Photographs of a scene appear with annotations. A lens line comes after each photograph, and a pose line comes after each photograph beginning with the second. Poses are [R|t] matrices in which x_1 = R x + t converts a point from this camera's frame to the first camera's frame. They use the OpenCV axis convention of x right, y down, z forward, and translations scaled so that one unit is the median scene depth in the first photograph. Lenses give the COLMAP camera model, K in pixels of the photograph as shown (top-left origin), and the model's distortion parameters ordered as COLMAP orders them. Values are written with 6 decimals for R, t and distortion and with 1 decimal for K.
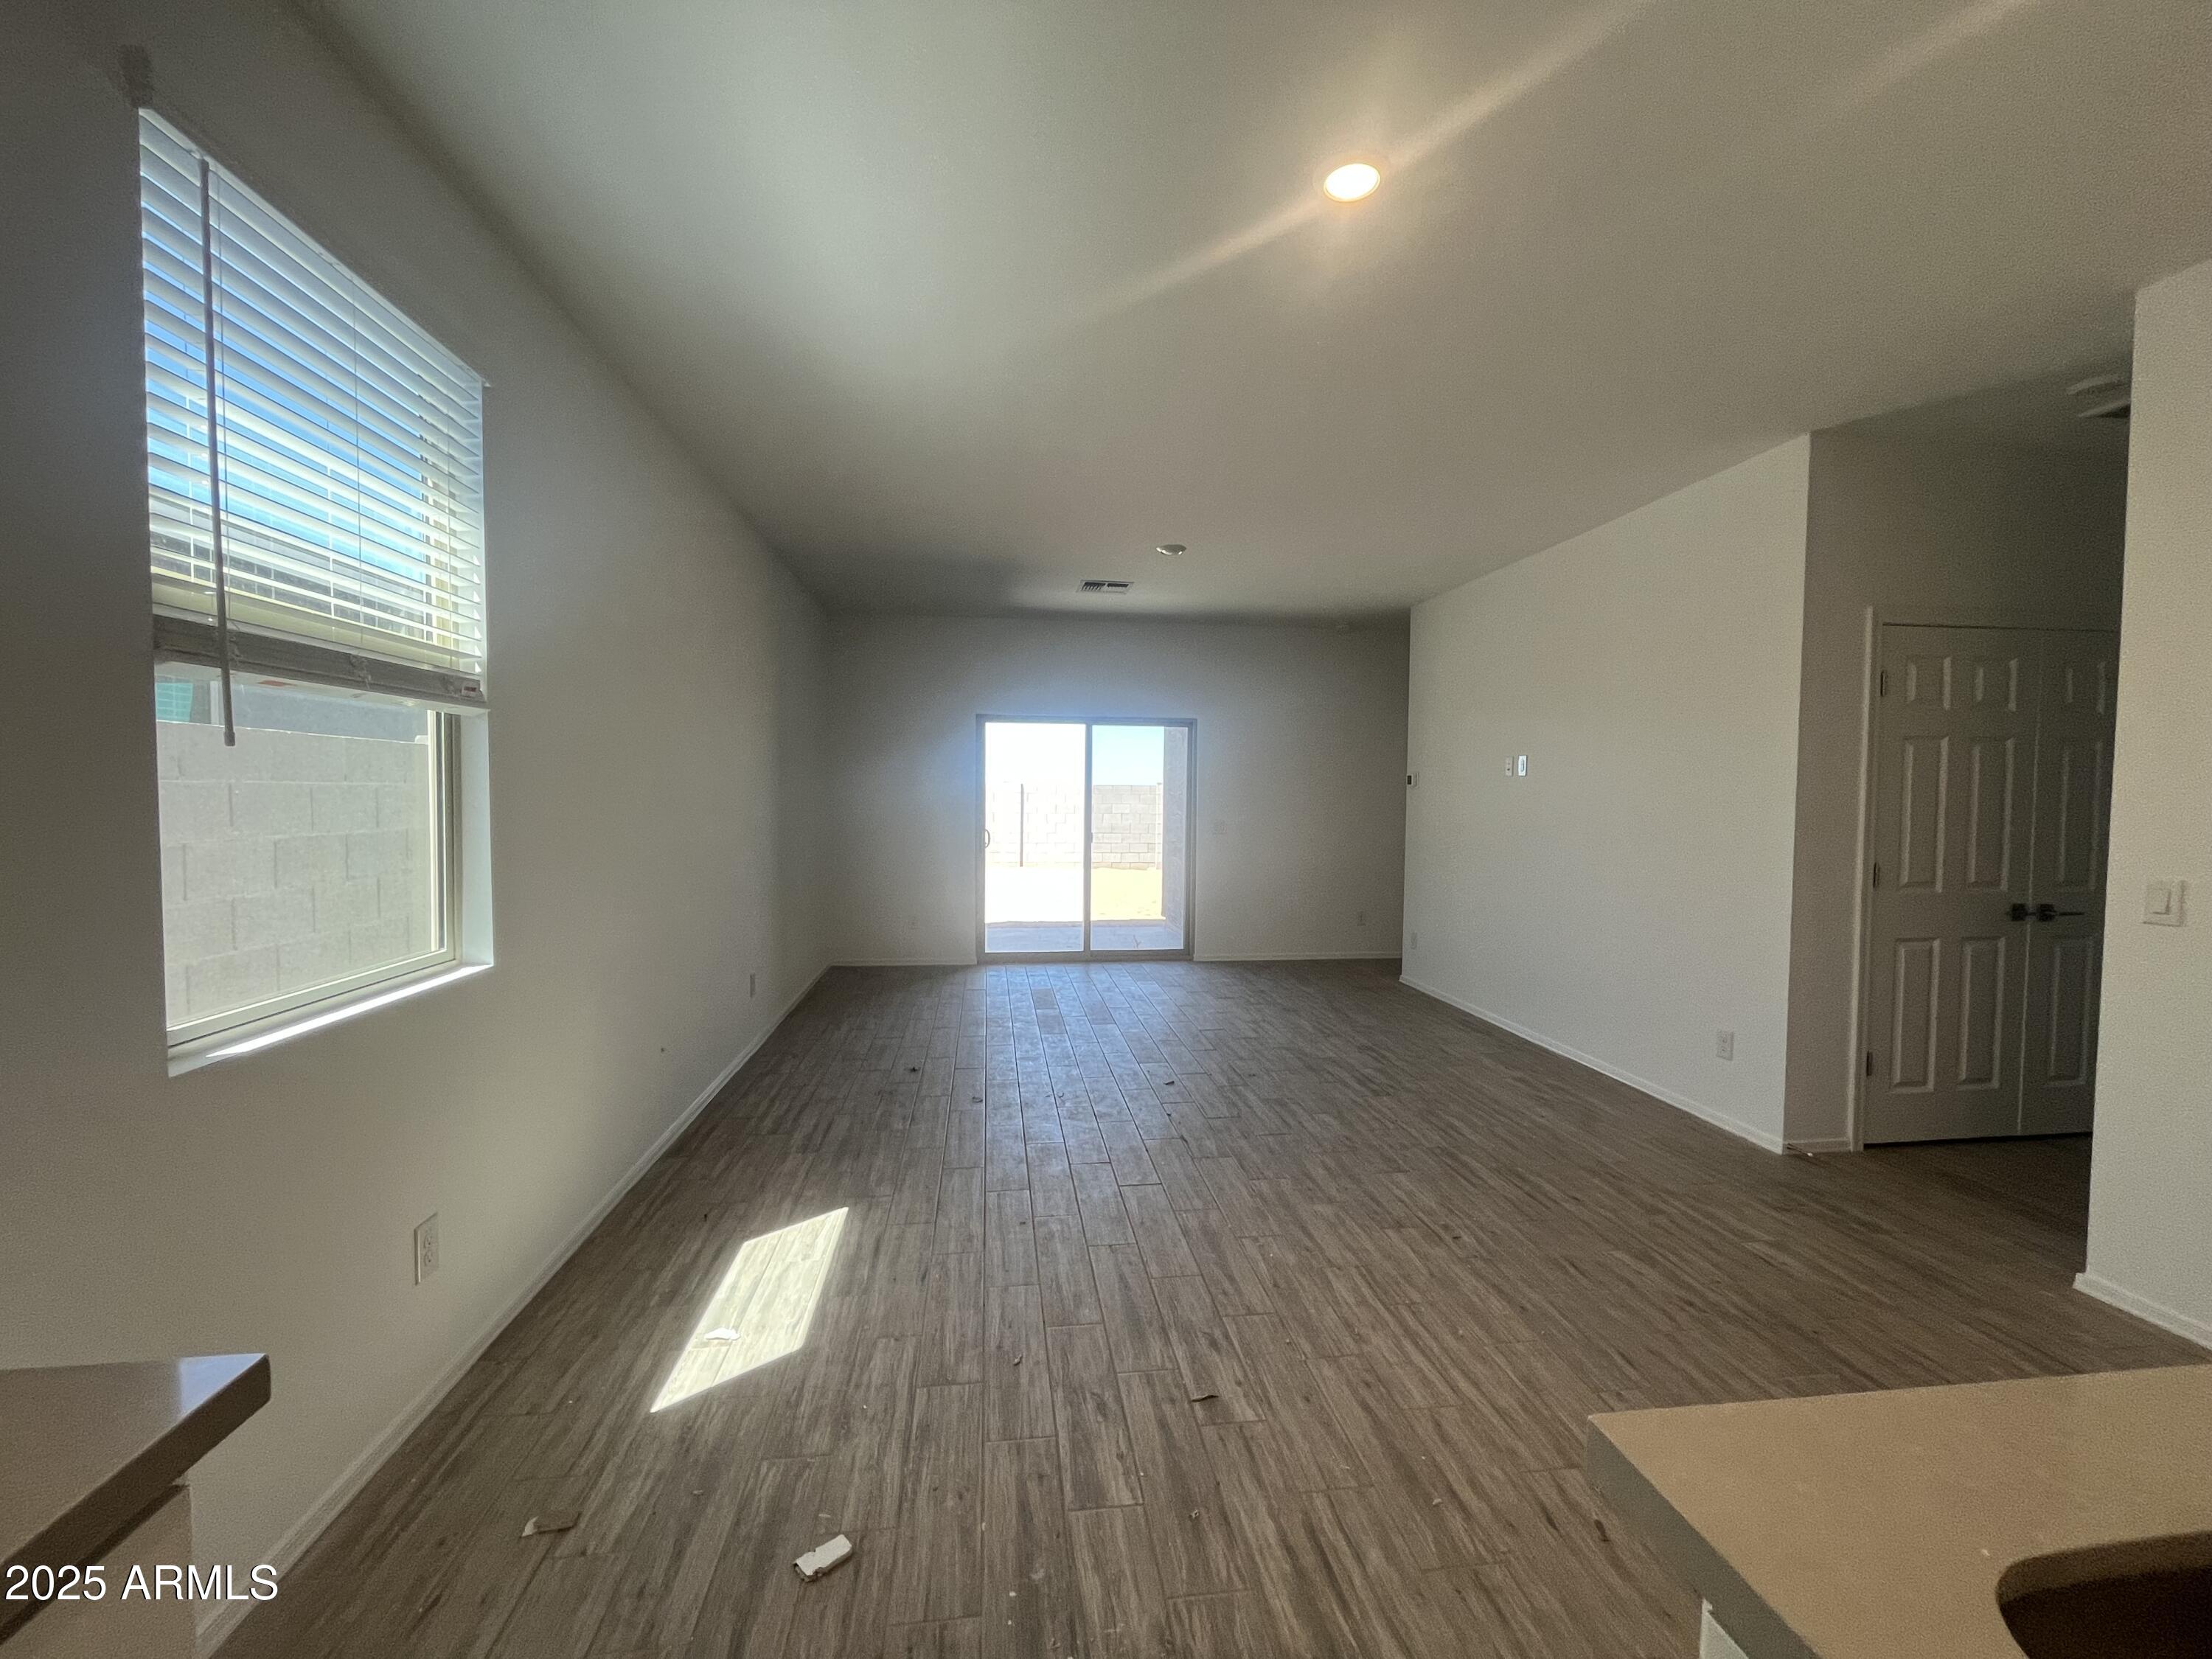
lens RADIAL K [[901.9, 0, 1106.0], [0, 901.9, 829.5], [0, 0, 1]] dist [-0.001914, -0.000194]
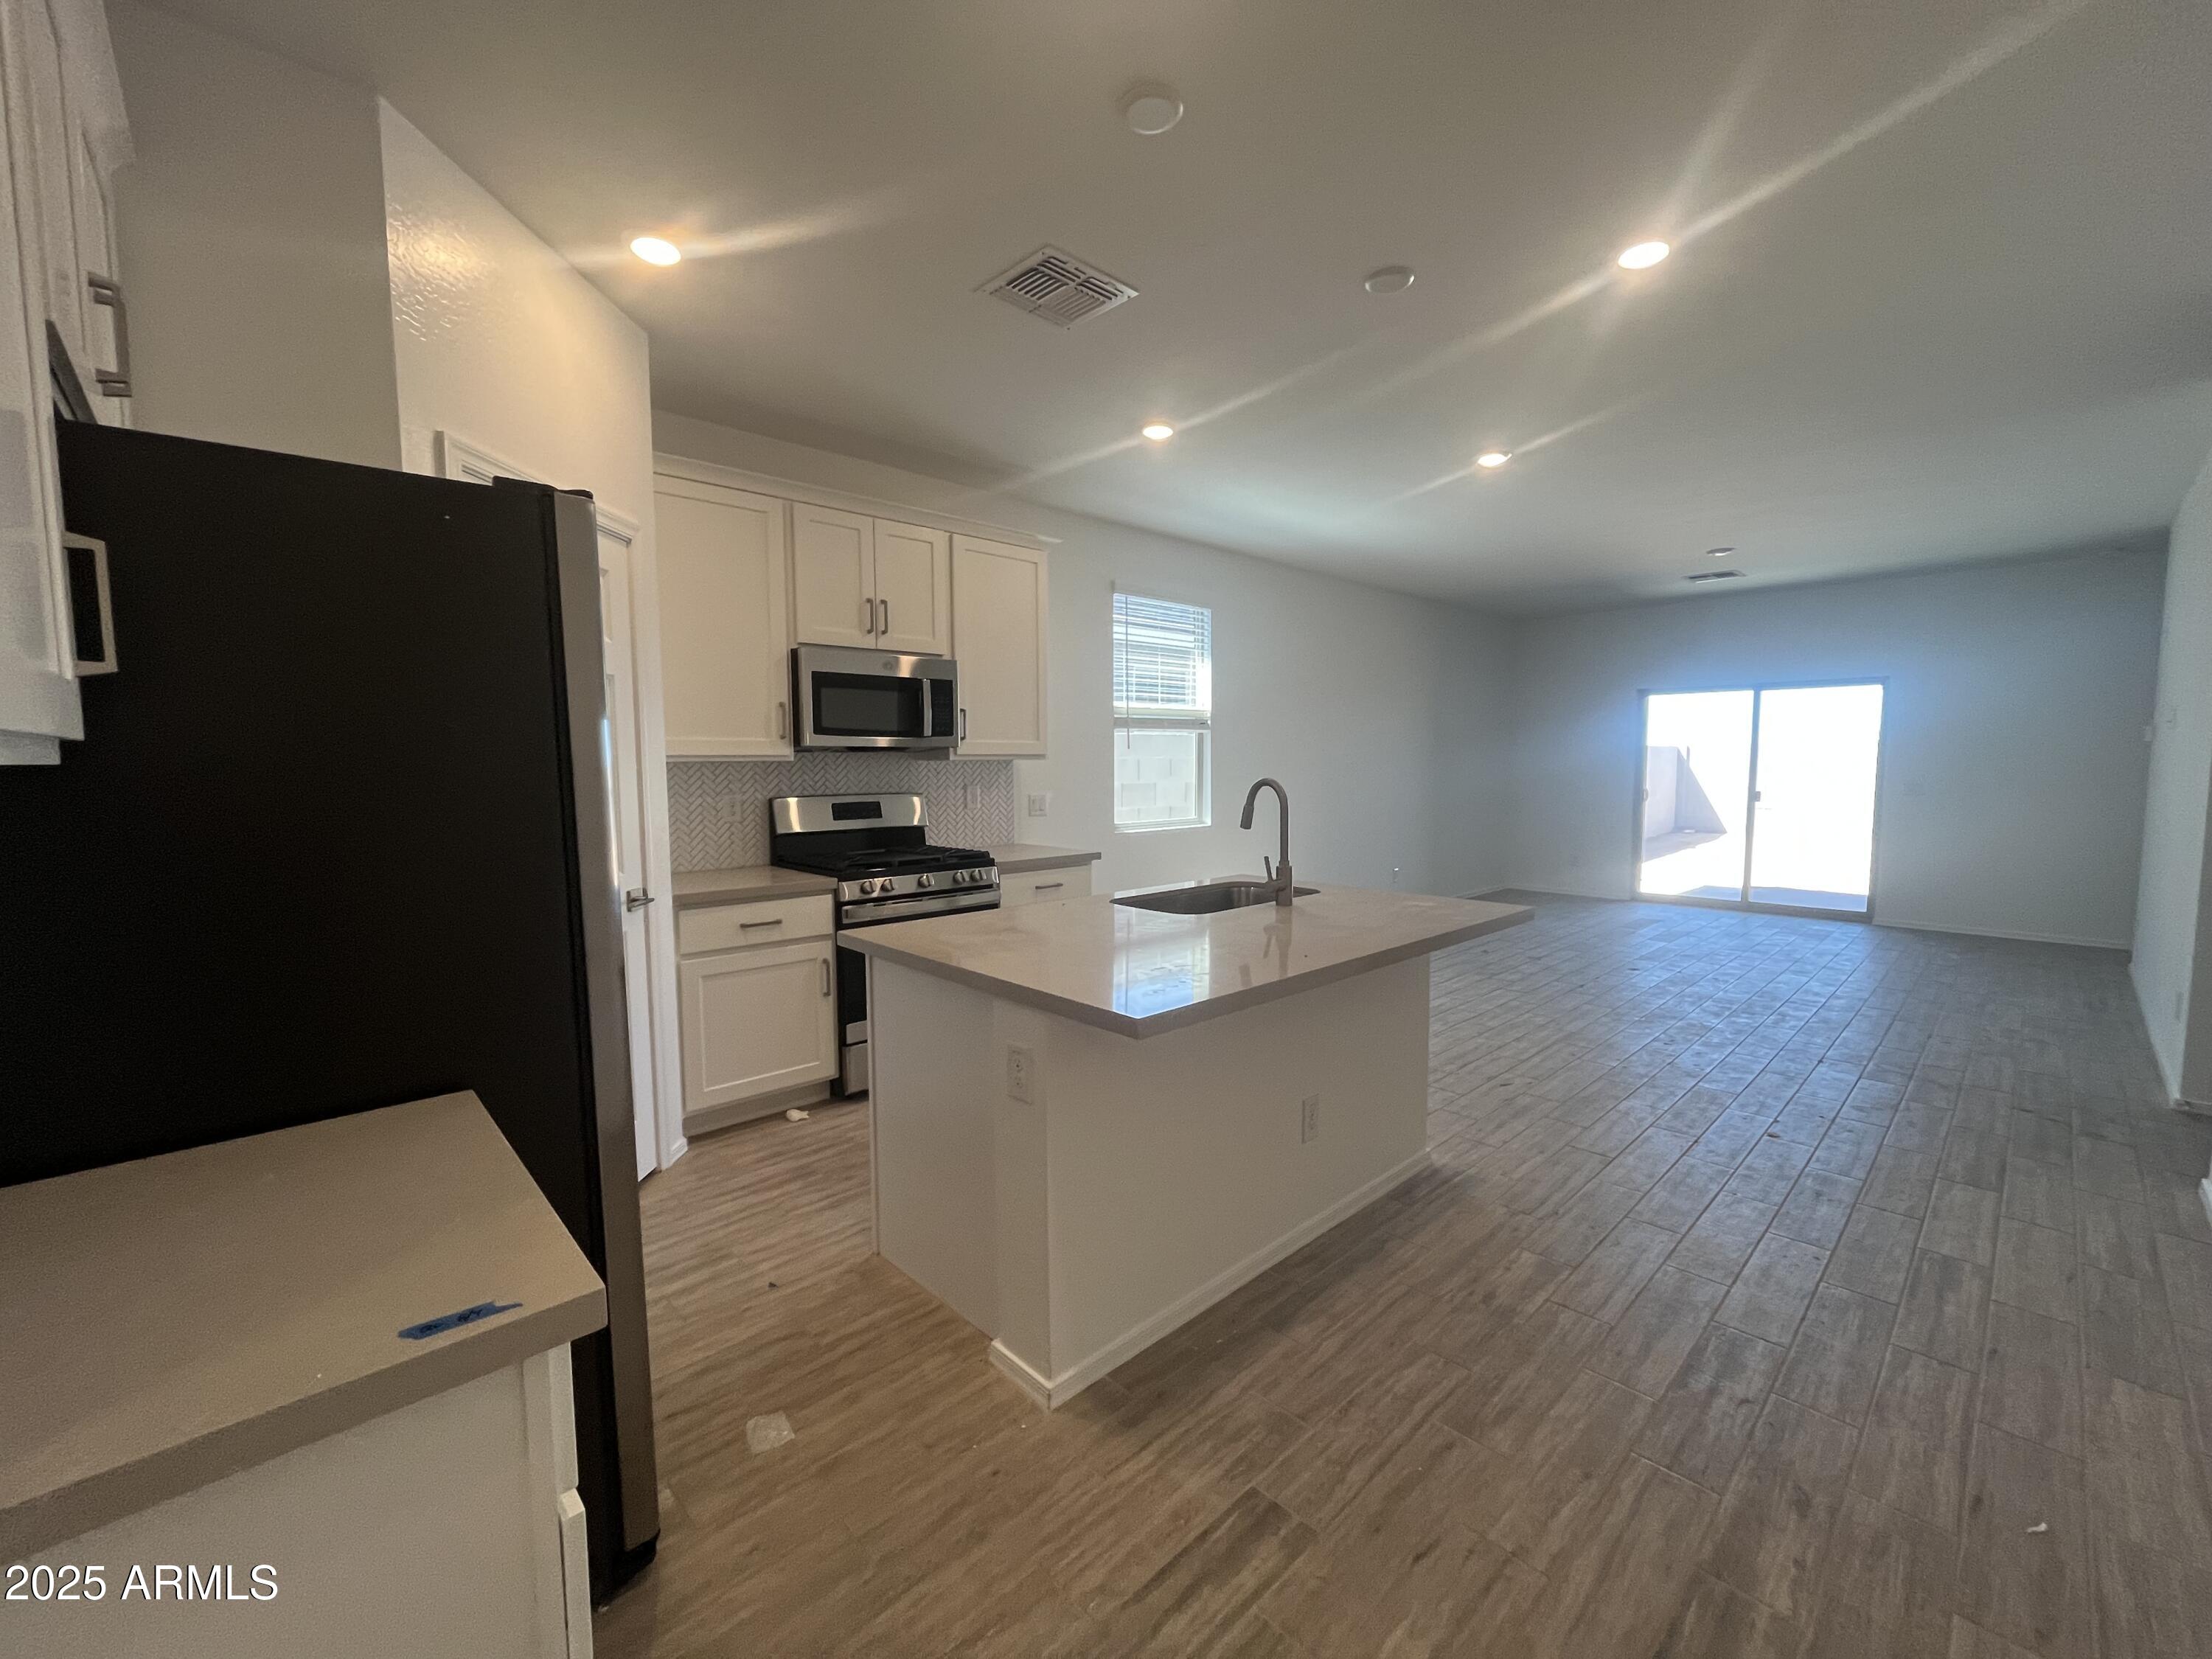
lens RADIAL K [[901.9, 0, 1106.0], [0, 901.9, 829.5], [0, 0, 1]] dist [-0.001914, -0.000194]
pose [[0.596796, 0.050798, -0.800784, 0.398809], [-0.020246, 0.998630, 0.048260, 0.012110], [0.802138, -0.012588, 0.597006, -0.264552]]
